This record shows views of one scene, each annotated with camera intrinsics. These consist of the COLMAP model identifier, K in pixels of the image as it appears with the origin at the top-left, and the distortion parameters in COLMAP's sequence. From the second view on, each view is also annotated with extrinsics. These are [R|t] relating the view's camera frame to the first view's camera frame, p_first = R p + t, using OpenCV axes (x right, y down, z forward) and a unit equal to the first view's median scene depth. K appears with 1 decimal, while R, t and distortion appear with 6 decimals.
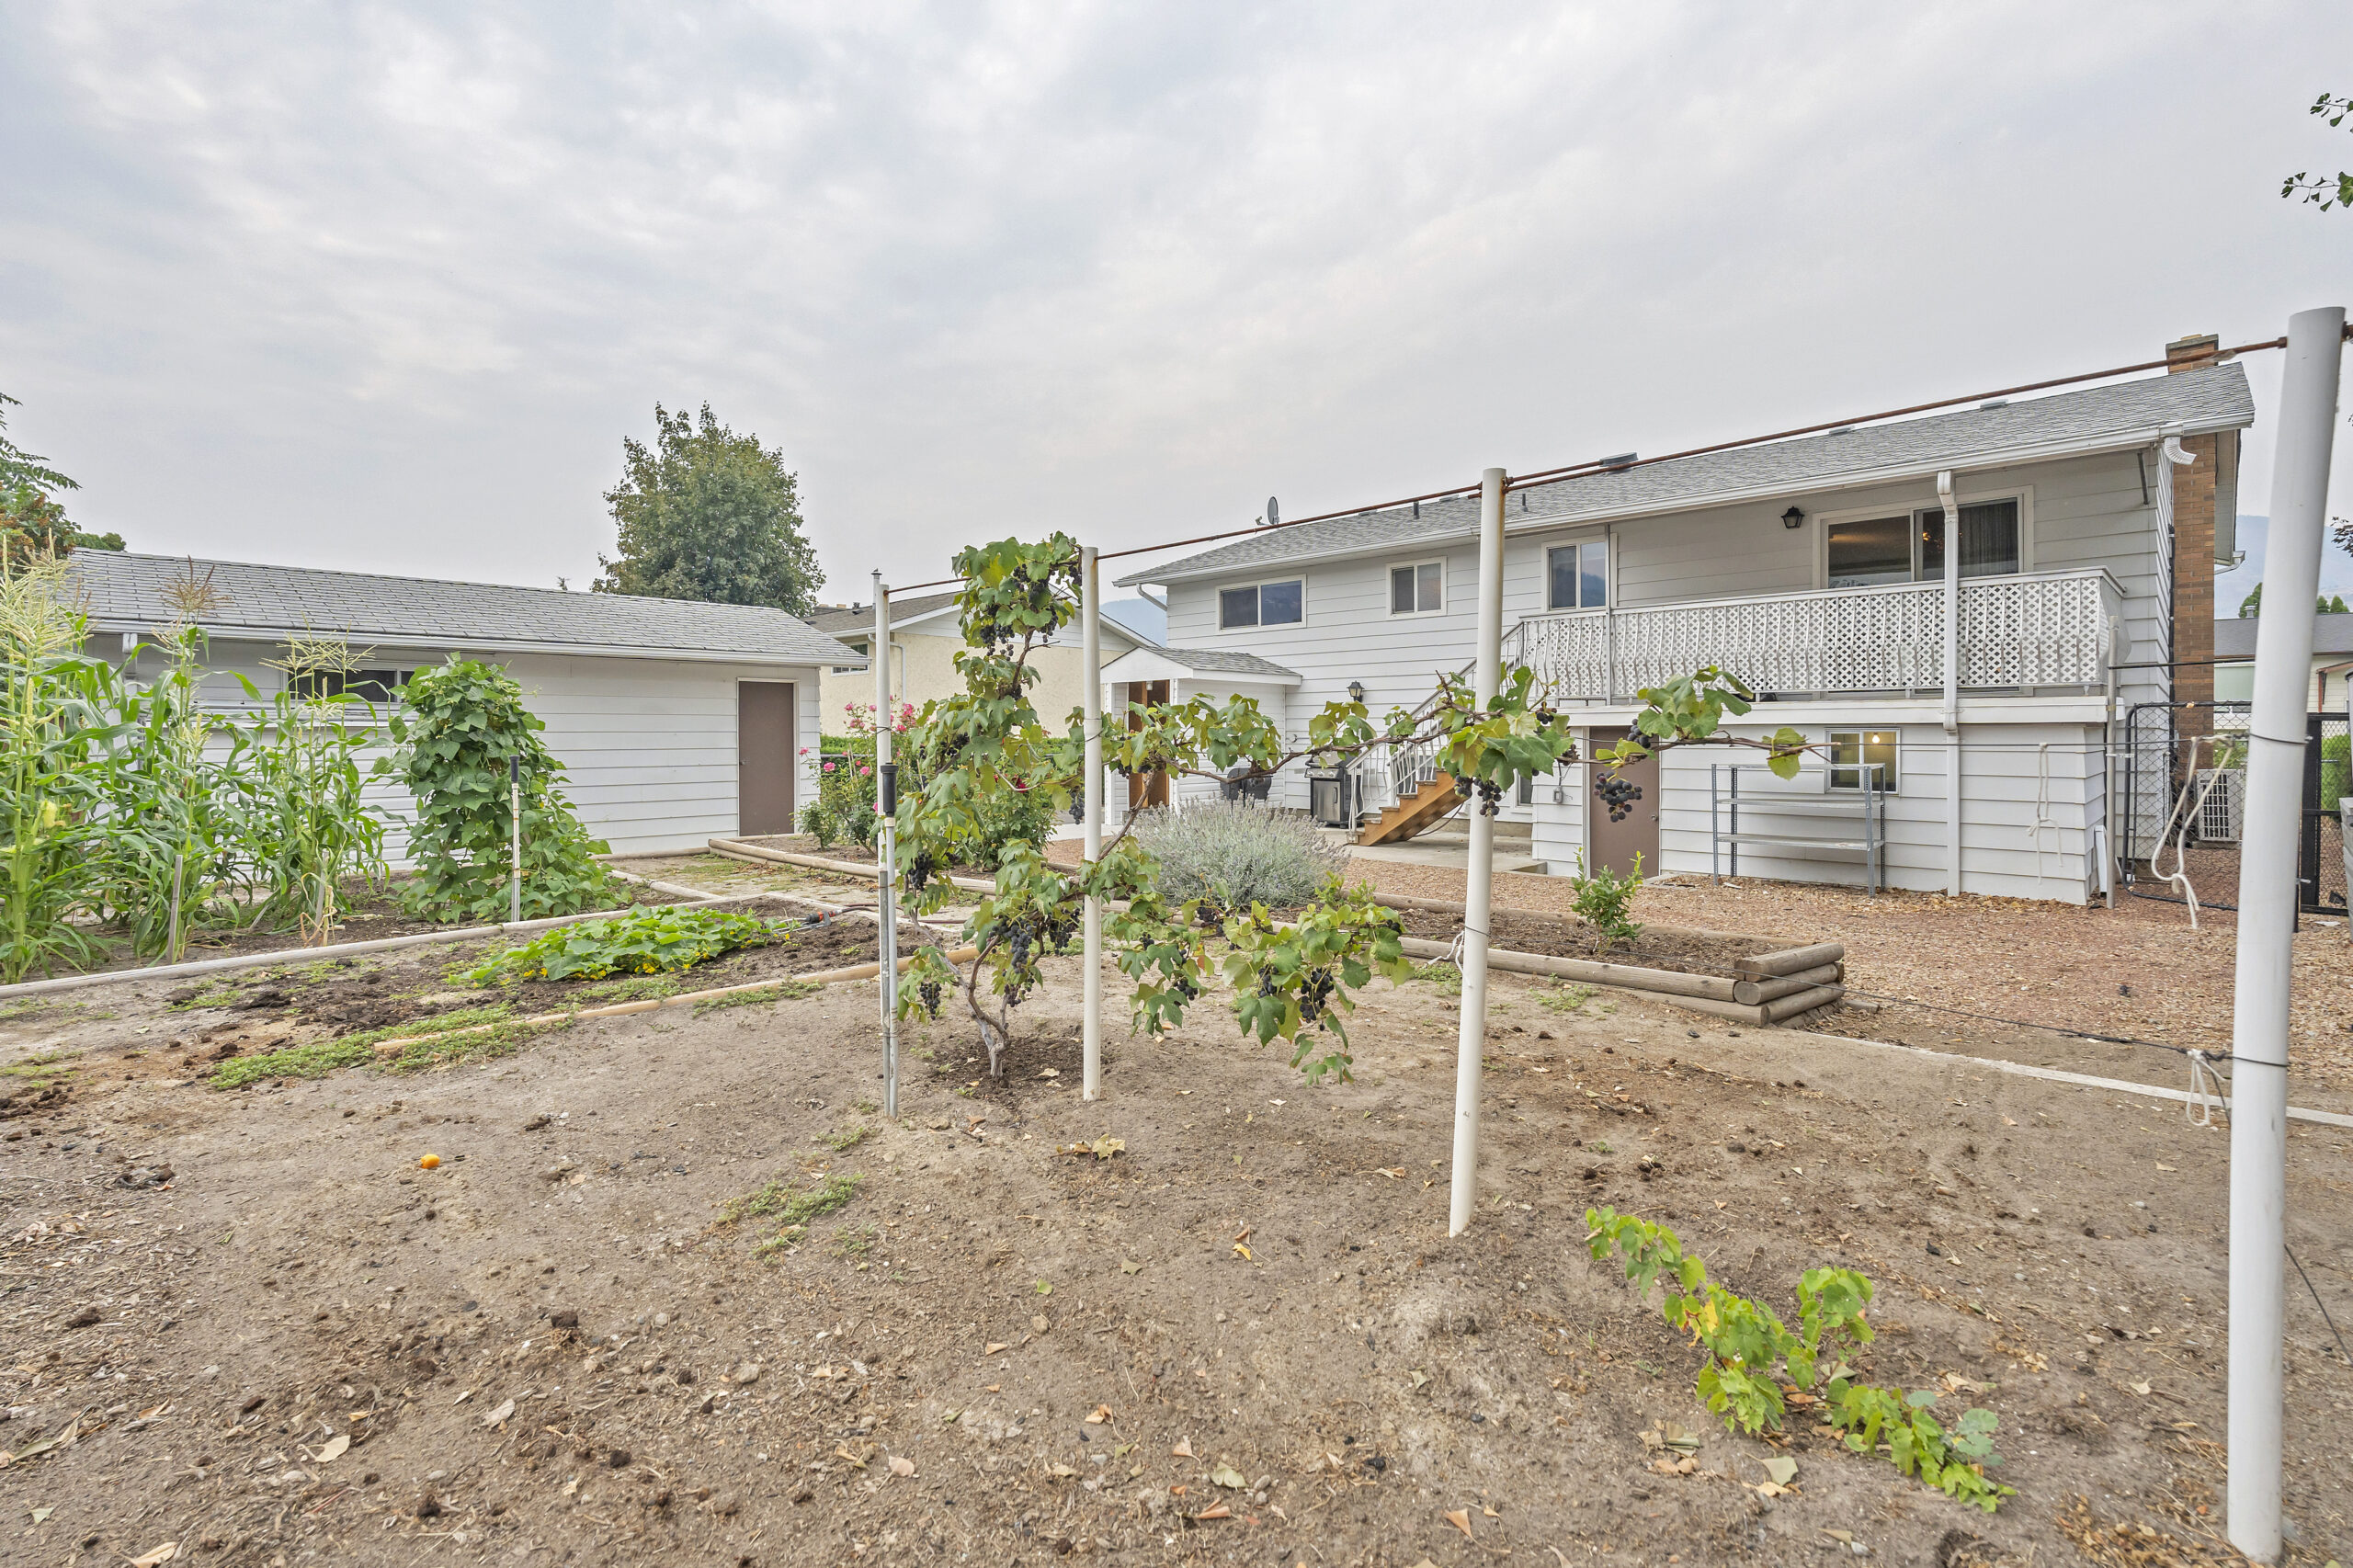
lens RADIAL K [[1063.4, 0, 1194.2], [0, 1063.4, 729.8], [0, 0, 1]] dist [-0.009016, 0.000253]
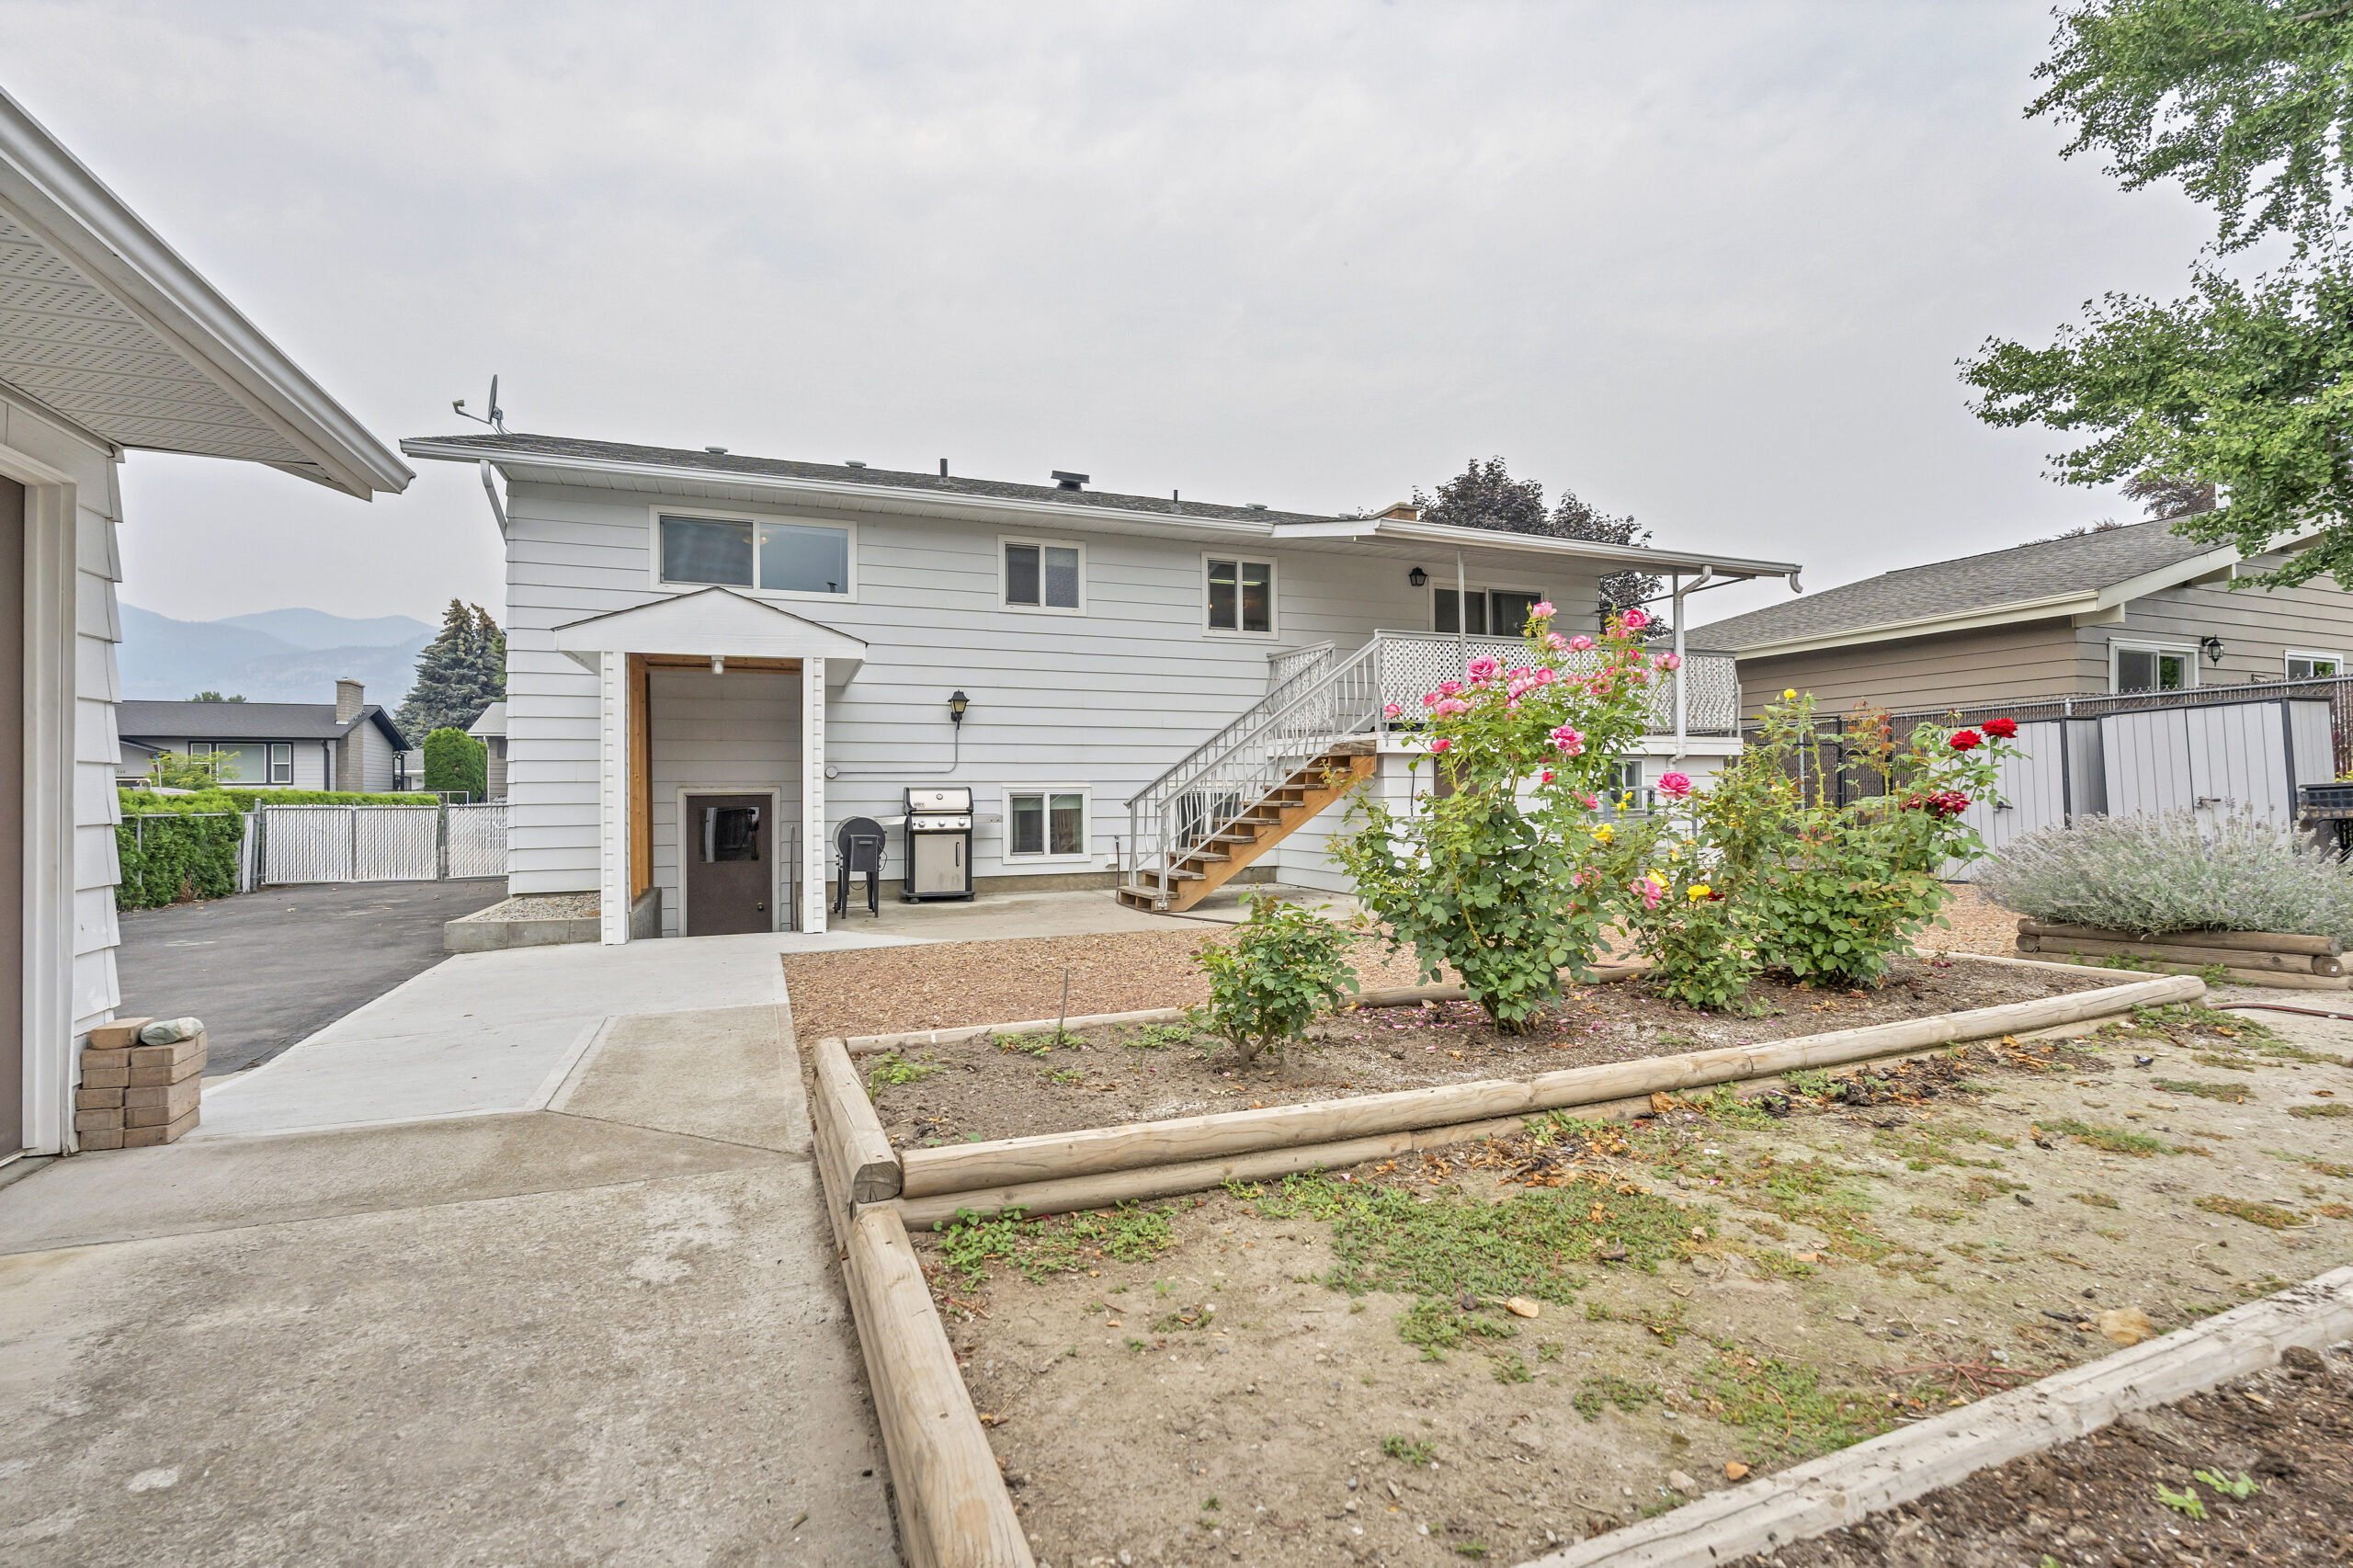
lens RADIAL K [[1047.7, 0, 1168.7], [0, 1047.7, 792.6], [0, 0, 1]] dist [0.001277, 0.000372]
pose [[0.408771, -0.002449, 0.912634, -0.440001], [0.004342, 0.999990, 0.000739, 0.022332], [-0.912627, 0.003661, 0.408777, 0.611382]]
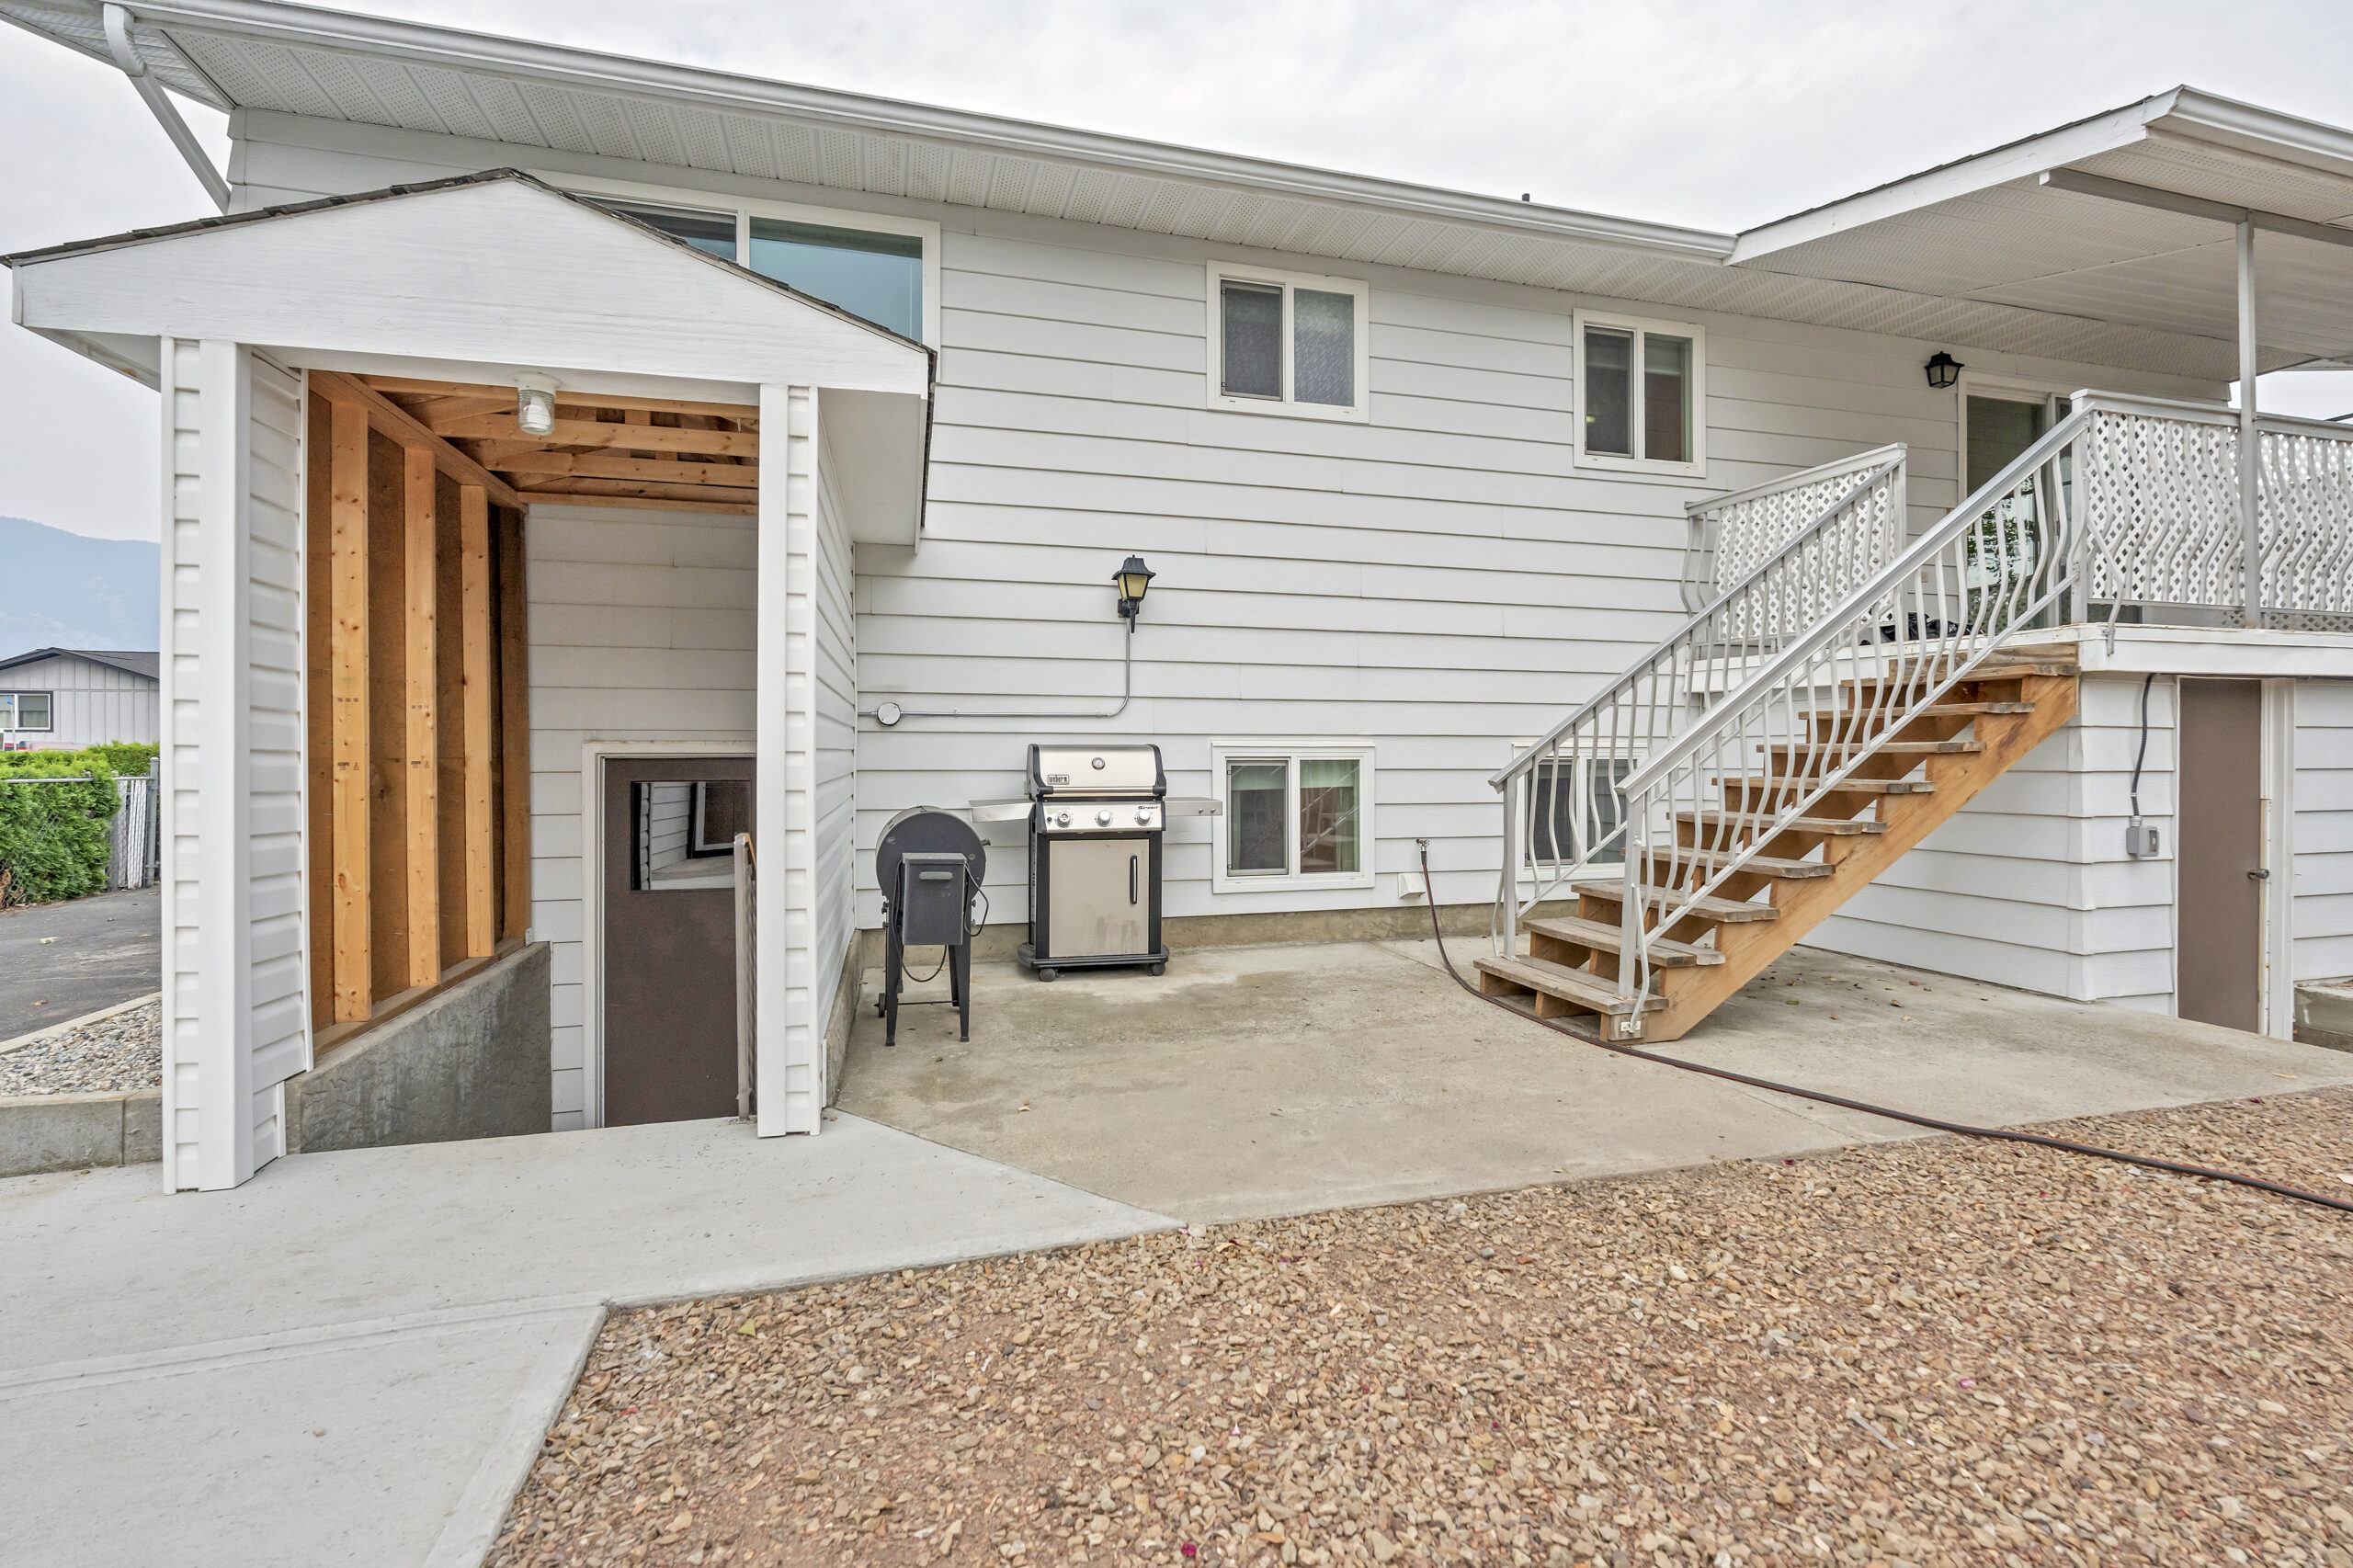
lens RADIAL K [[1052.5, 0, 1176.5], [0, 1052.5, 771.8], [0, 0, 1]] dist [-0.002985, -0.000145]
pose [[0.507025, -0.012793, 0.861836, -0.155778], [-0.002014, 0.999870, 0.016027, 0.022066], [-0.861929, -0.009862, 0.506933, 0.834456]]
